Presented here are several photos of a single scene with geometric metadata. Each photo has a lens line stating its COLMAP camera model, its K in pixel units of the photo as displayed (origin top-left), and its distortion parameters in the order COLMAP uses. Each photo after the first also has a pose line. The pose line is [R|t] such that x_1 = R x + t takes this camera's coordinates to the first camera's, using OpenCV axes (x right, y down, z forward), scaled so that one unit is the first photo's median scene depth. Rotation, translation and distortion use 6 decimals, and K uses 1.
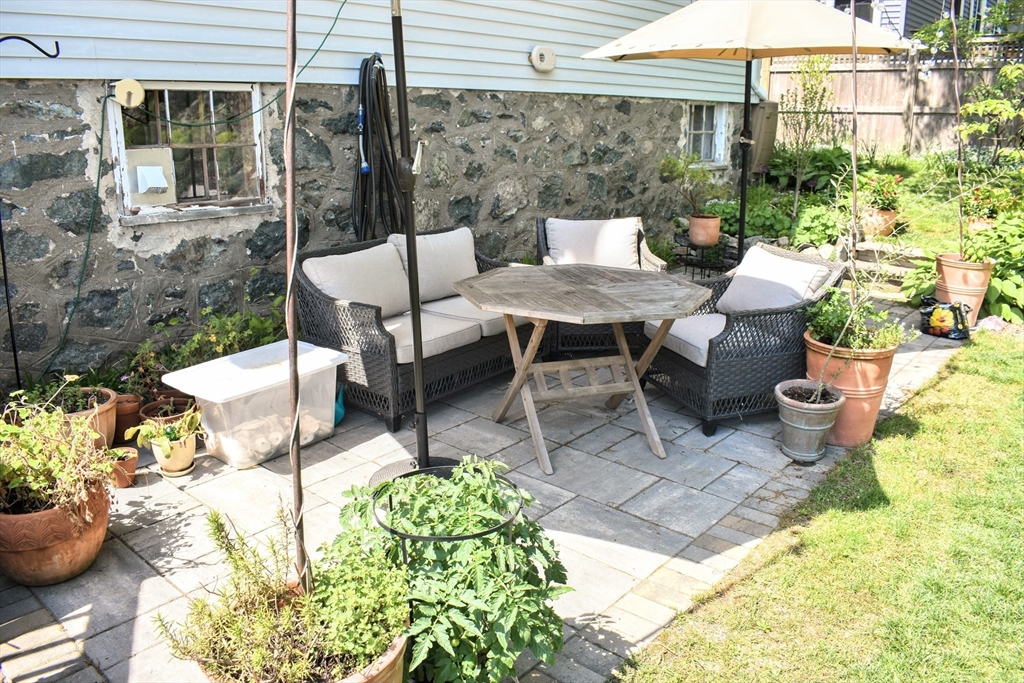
lens RADIAL K [[789.4, 0, 512.0], [0, 789.4, 341.5], [0, 0, 1]] dist [-0.091436, 0.010215]
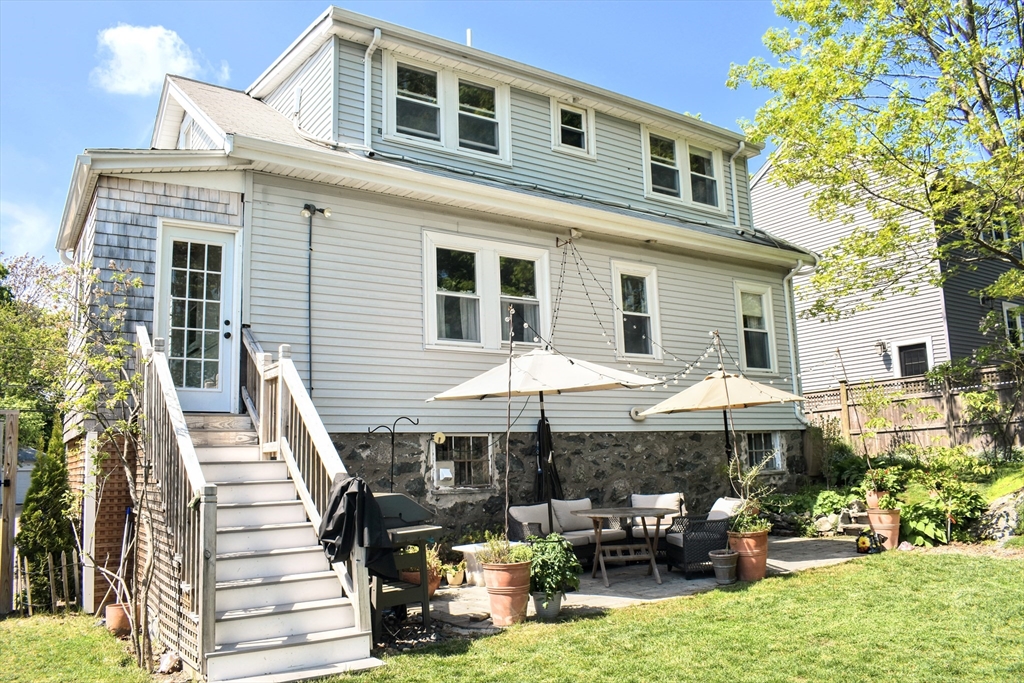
lens RADIAL K [[789.4, 0, 512.0], [0, 789.4, 341.5], [0, 0, 1]] dist [-0.091436, 0.010215]
pose [[0.967957, -0.073237, -0.240200, 0.268991], [-0.033123, 0.910933, -0.411223, 0.327336], [0.248923, 0.406002, 0.879318, -0.994889]]
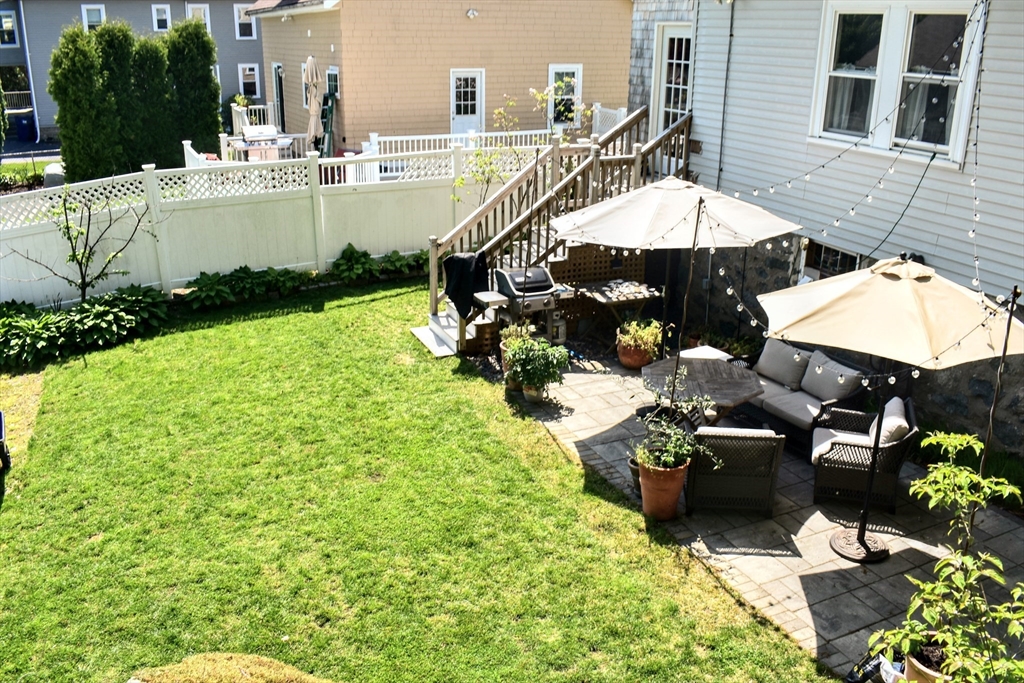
lens RADIAL K [[789.4, 0, 512.0], [0, 789.4, 341.5], [0, 0, 1]] dist [-0.091436, 0.010215]
pose [[-0.388972, 0.318930, -0.864282, 1.484304], [-0.265300, 0.859641, 0.436616, -0.675762], [0.882223, 0.399126, -0.249764, 0.758979]]
